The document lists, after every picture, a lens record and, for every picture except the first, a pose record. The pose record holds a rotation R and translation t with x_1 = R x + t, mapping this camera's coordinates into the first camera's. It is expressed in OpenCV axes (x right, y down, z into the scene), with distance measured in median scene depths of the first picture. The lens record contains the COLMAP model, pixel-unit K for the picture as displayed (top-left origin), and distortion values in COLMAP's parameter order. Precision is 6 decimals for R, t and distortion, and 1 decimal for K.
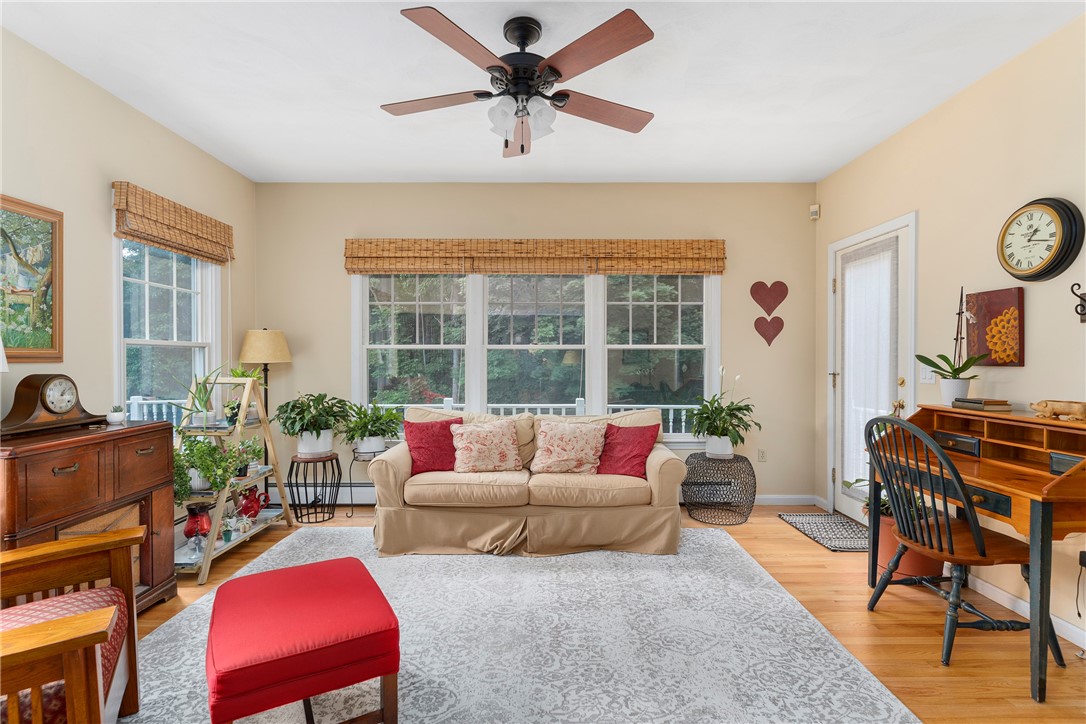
lens RADIAL K [[529.9, 0, 540.8], [0, 529.9, 361.1], [0, 0, 1]] dist [0.000525, -0.000087]
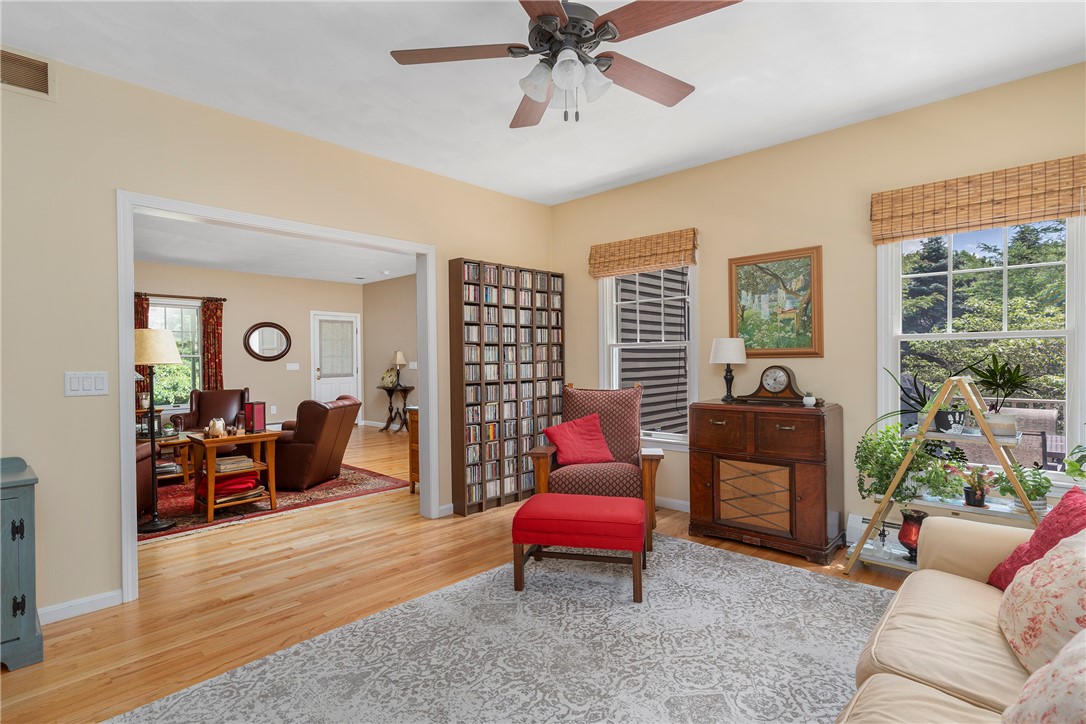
lens RADIAL K [[529.9, 0, 538.9], [0, 529.9, 361.4], [0, 0, 1]] dist [0.000525, -0.000087]
pose [[-0.688461, 0.014144, -0.725135, 0.615150], [0.009650, 0.999900, 0.010341, -0.008671], [0.725209, 0.000122, -0.688529, 1.529581]]
